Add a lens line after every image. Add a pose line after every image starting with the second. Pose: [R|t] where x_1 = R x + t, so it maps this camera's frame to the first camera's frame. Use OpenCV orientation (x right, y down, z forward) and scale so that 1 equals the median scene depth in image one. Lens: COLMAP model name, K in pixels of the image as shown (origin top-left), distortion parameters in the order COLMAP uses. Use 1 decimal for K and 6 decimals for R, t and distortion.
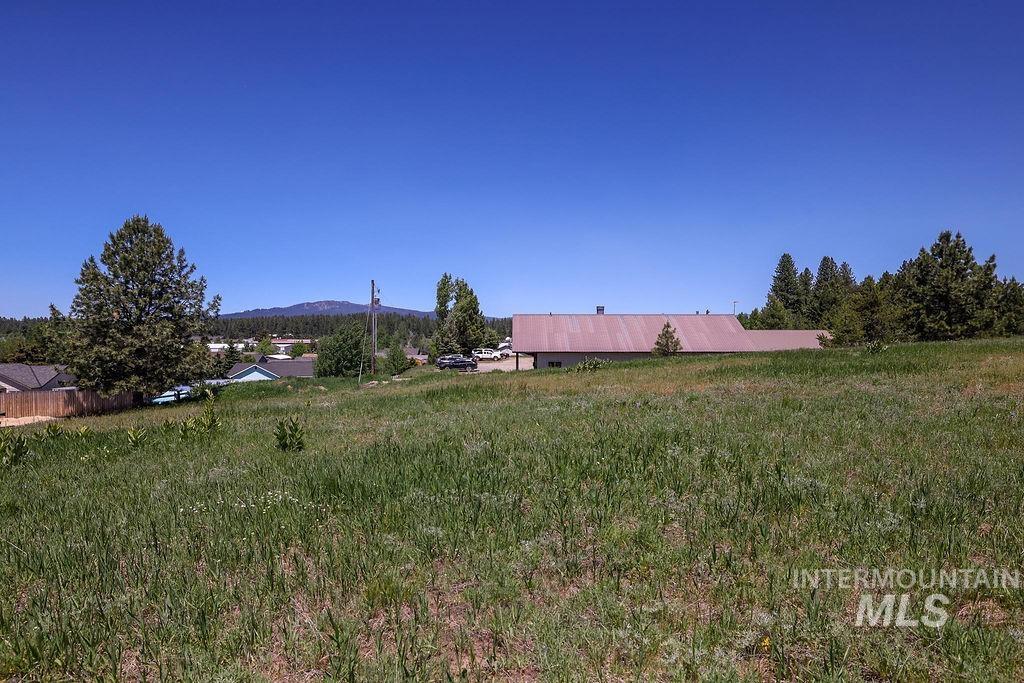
lens RADIAL K [[669.7, 0, 508.4], [0, 669.7, 340.5], [0, 0, 1]] dist [0.021859, 0.000303]
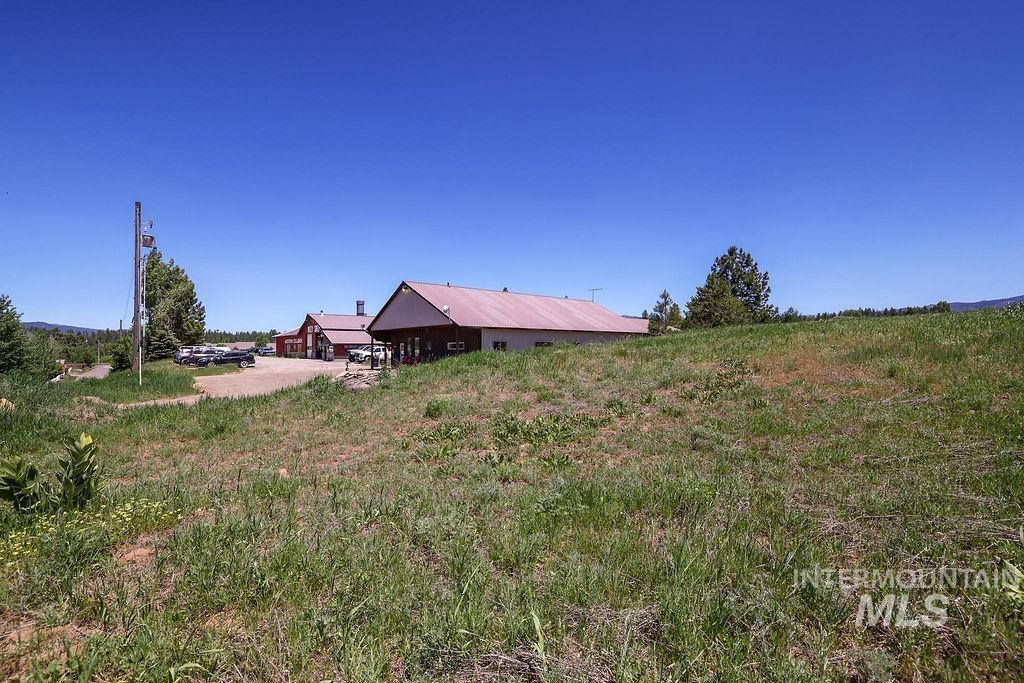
lens RADIAL K [[445.6, 0, 512.0], [0, 445.6, 341.5], [0, 0, 1]] dist [-0.040772, 0.016270]
pose [[0.736850, 0.008440, 0.676003, -0.277101], [0.005423, 0.999816, -0.018395, 0.044370], [-0.676034, 0.017220, 0.736669, 0.684265]]
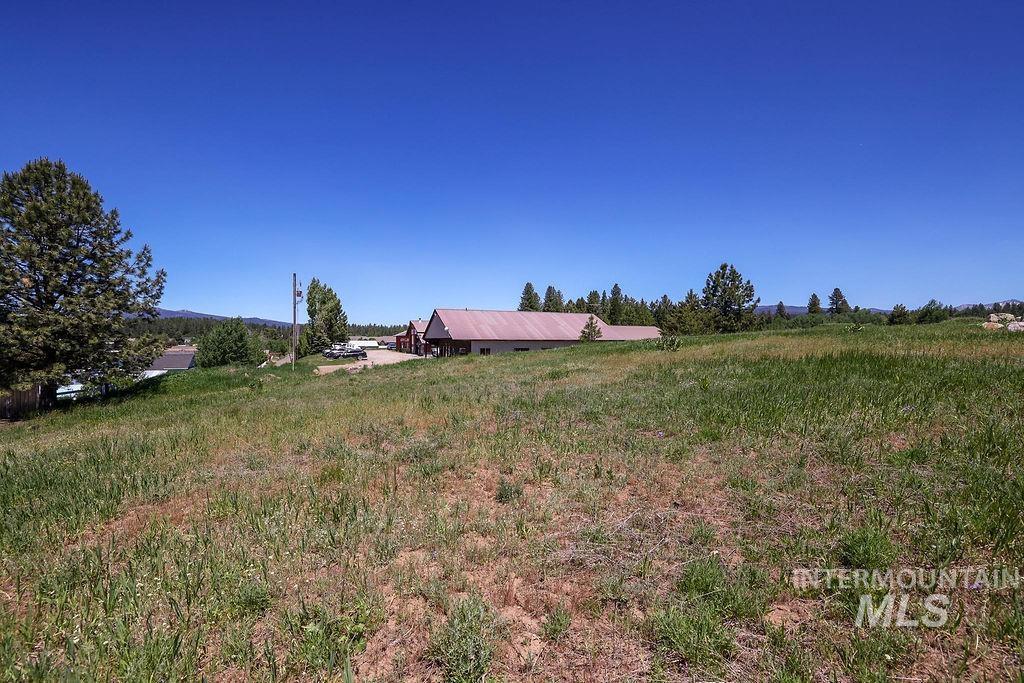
lens RADIAL K [[457.6, 0, 512.0], [0, 457.6, 341.5], [0, 0, 1]] dist [-0.044195, 0.018271]
pose [[0.908157, 0.001594, 0.418627, -0.241377], [-0.001950, 0.999998, 0.000423, 0.020686], [-0.418626, -0.001200, 0.908158, 0.269124]]
